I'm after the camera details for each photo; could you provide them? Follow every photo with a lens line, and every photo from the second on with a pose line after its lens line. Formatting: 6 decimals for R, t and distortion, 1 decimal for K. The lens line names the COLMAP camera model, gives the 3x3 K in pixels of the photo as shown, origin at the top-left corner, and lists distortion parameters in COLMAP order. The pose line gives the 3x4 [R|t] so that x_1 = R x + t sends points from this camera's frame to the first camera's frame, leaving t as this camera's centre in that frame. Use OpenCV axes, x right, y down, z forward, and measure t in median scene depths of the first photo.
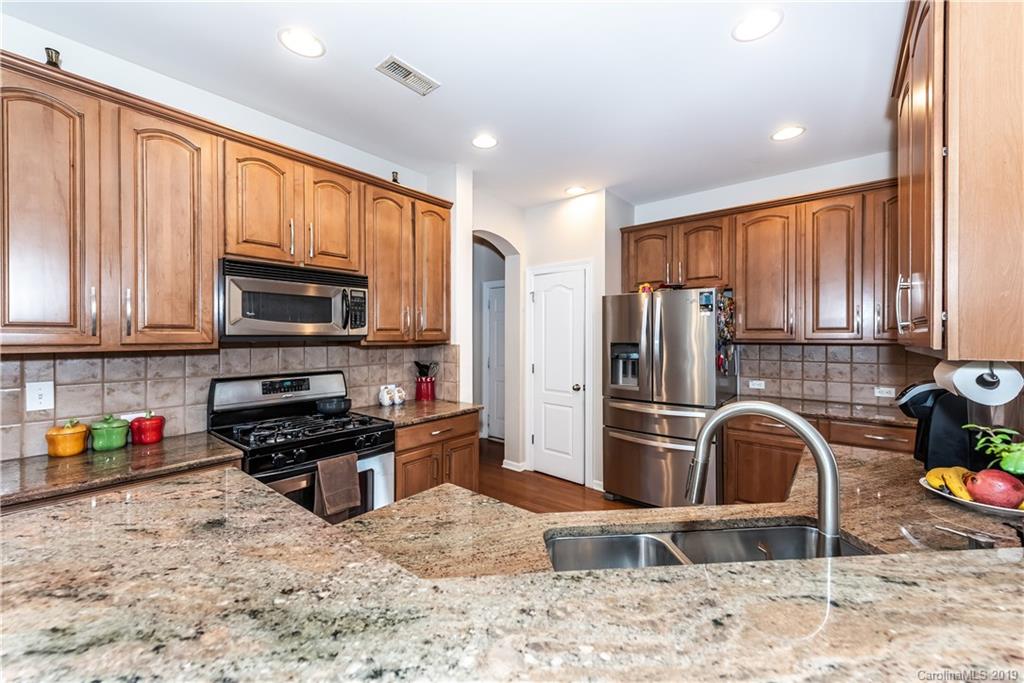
lens RADIAL K [[399.3, 0, 511.1], [0, 399.3, 333.4], [0, 0, 1]] dist [0.000170, -0.000560]
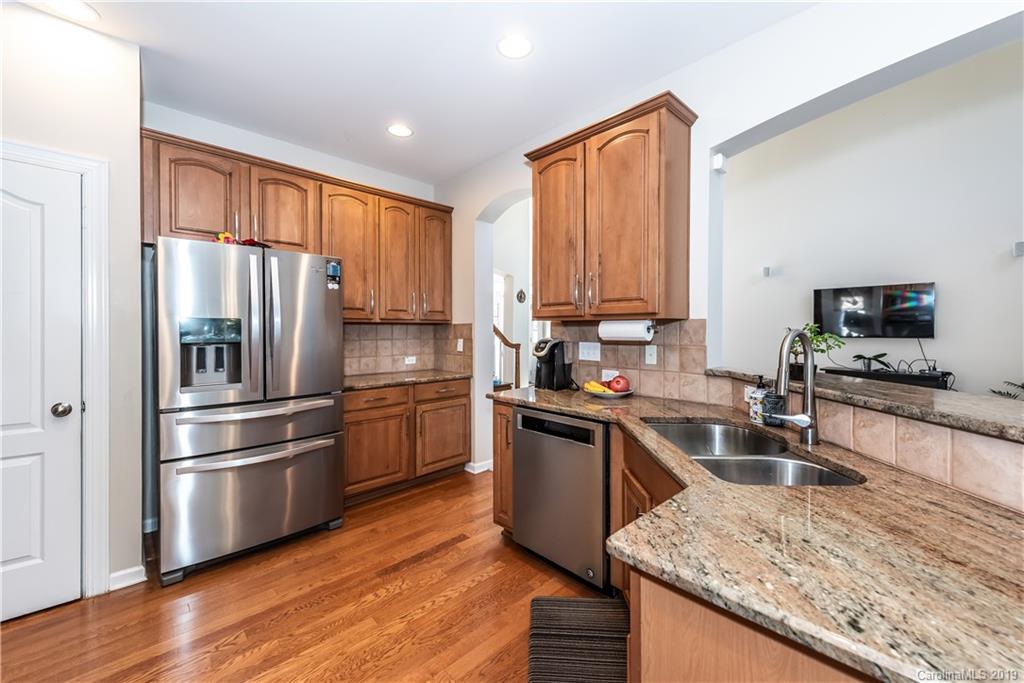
lens RADIAL K [[405.2, 0, 511.3], [0, 405.2, 329.8], [0, 0, 1]] dist [0.001394, -0.000063]
pose [[0.121684, -0.000036, 0.992569, -0.325178], [-0.005162, 0.999986, 0.000669, 0.041533], [-0.992556, -0.005205, 0.121682, 0.479980]]
